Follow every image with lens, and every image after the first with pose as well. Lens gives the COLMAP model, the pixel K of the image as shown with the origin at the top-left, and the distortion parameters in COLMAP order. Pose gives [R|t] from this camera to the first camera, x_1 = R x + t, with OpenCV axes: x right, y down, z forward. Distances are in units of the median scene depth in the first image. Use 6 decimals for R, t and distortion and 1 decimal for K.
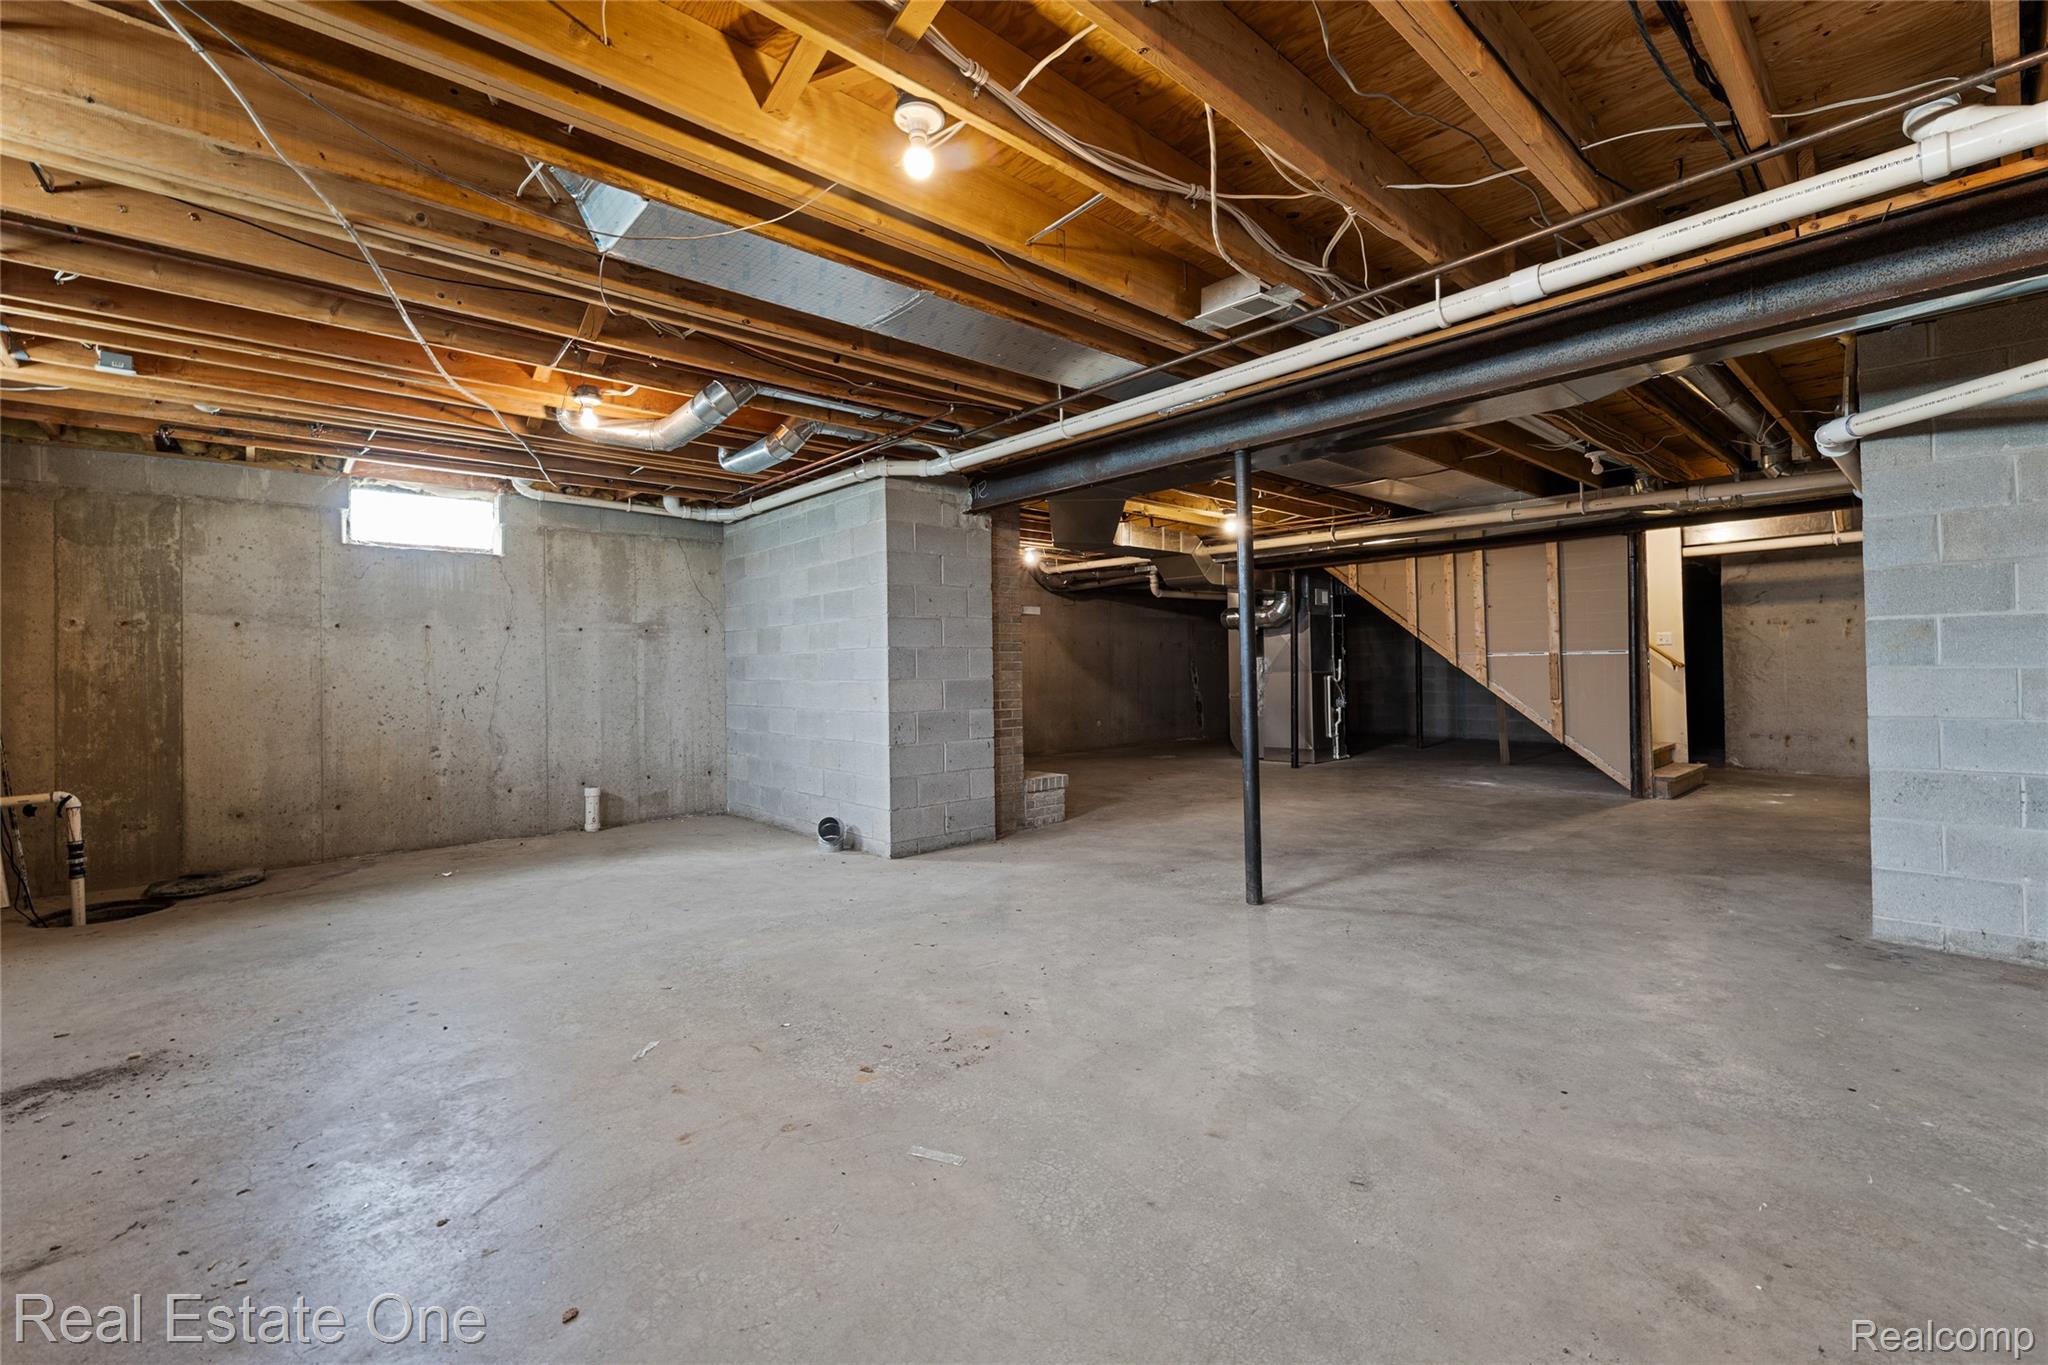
lens RADIAL K [[835.8, 0, 1018.5], [0, 835.8, 667.4], [0, 0, 1]] dist [-0.001079, -0.000283]
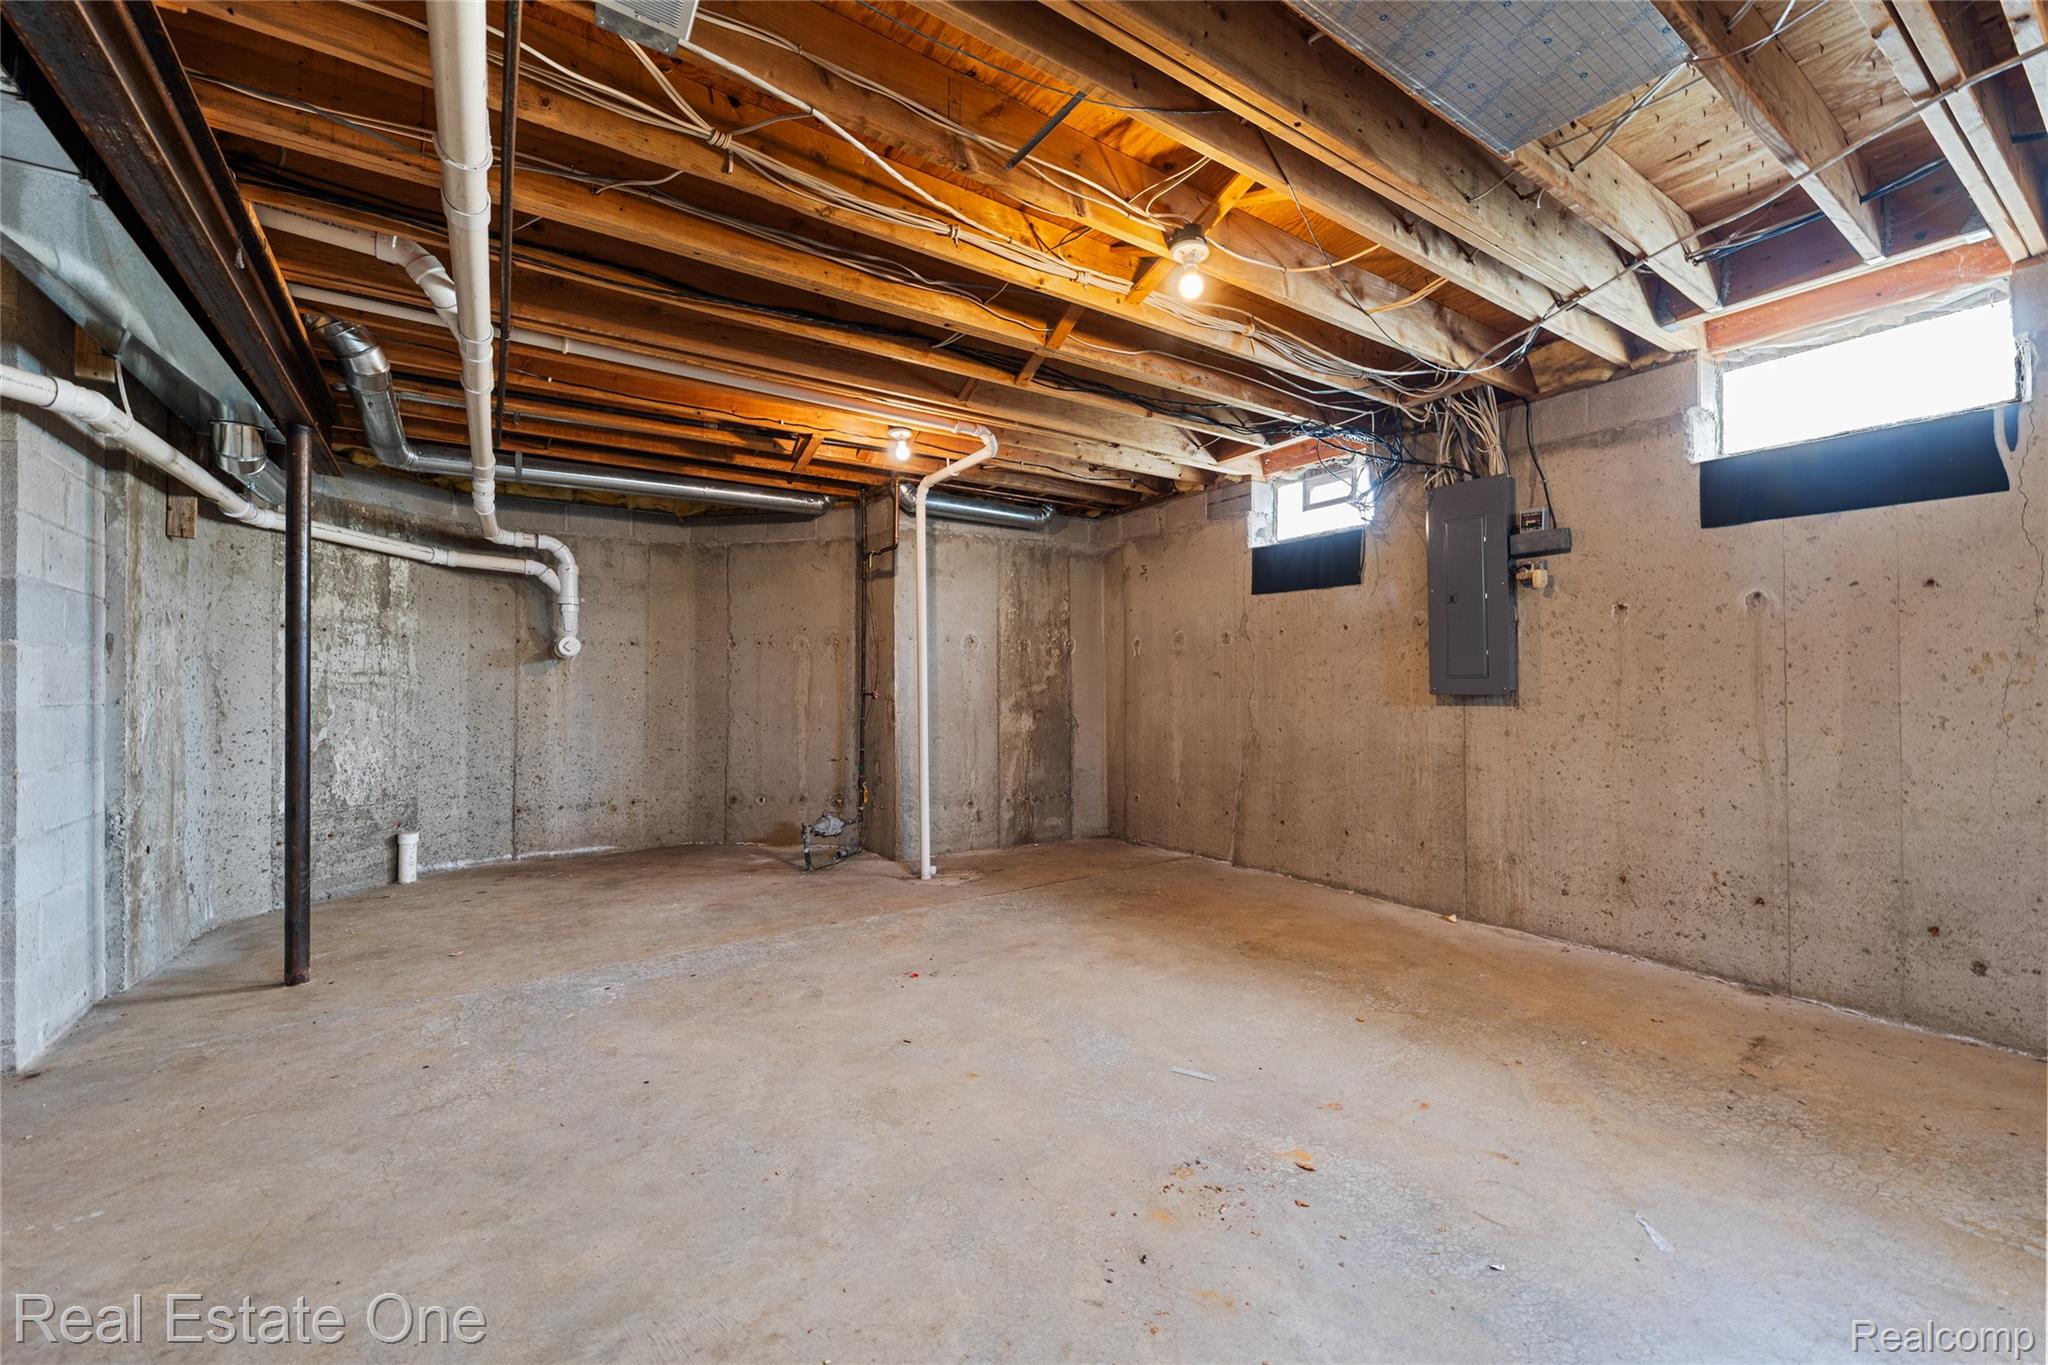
lens RADIAL K [[835.8, 0, 1029.1], [0, 835.8, 684.1], [0, 0, 1]] dist [-0.001079, -0.000283]
pose [[-0.990356, 0.019732, 0.137131, -0.029116], [0.019175, 0.999802, -0.005381, -0.017279], [-0.137210, -0.002699, -0.990538, 1.970053]]
